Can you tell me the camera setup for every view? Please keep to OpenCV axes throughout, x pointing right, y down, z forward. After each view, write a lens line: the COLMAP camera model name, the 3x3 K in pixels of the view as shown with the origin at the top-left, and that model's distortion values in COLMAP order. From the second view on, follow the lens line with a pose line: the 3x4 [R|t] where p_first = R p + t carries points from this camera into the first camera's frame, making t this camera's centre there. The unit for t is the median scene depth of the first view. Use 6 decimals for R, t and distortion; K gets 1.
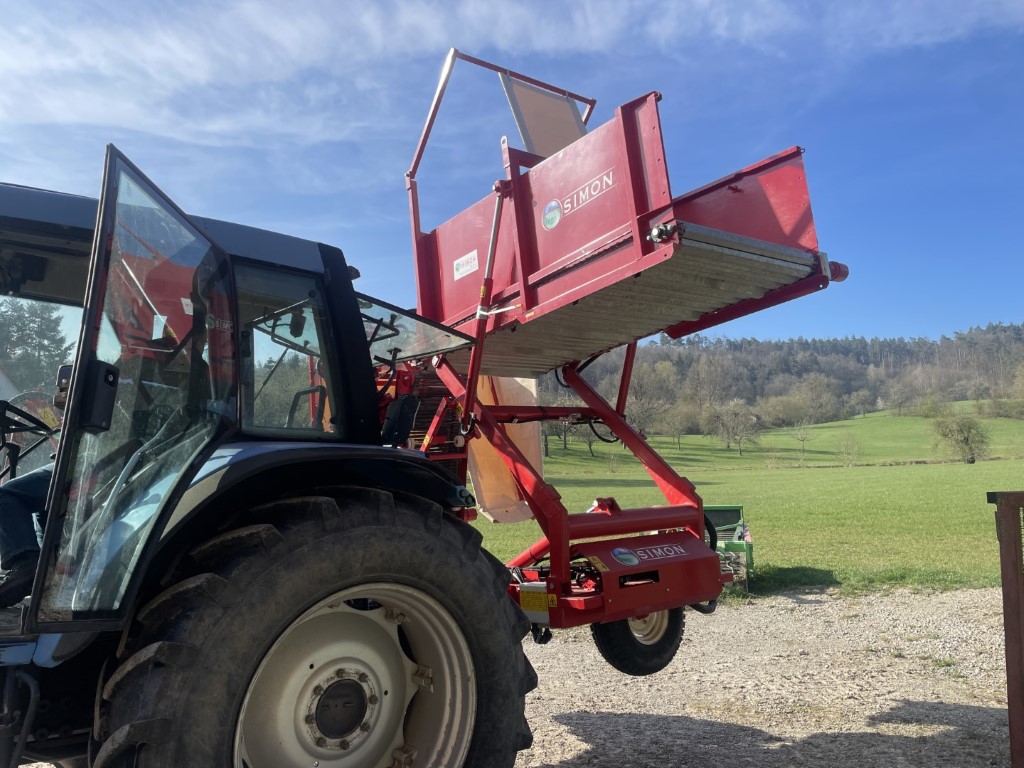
lens RADIAL K [[797.6, 0, 501.3], [0, 797.6, 380.1], [0, 0, 1]] dist [0.098938, -0.130449]
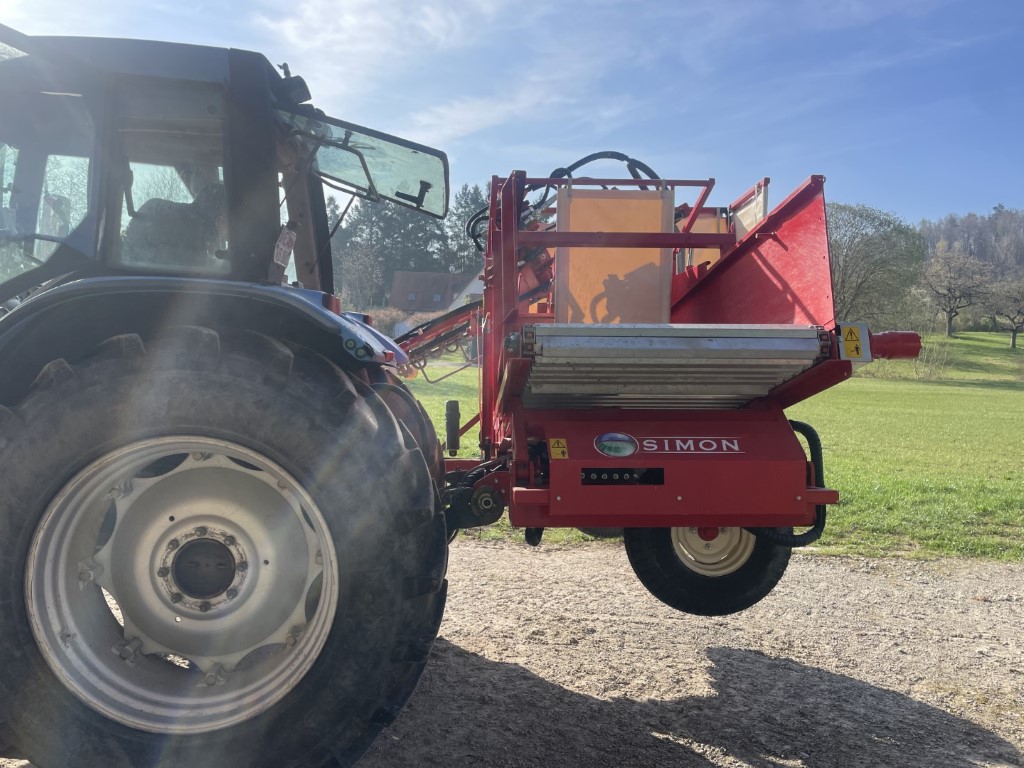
lens RADIAL K [[797.6, 0, 501.3], [0, 797.6, 380.1], [0, 0, 1]] dist [0.098938, -0.130449]
pose [[0.821966, 0.045109, -0.567748, 0.590564], [0.027871, 0.992478, 0.119204, 0.095715], [0.568854, -0.113806, 0.814526, 0.473534]]
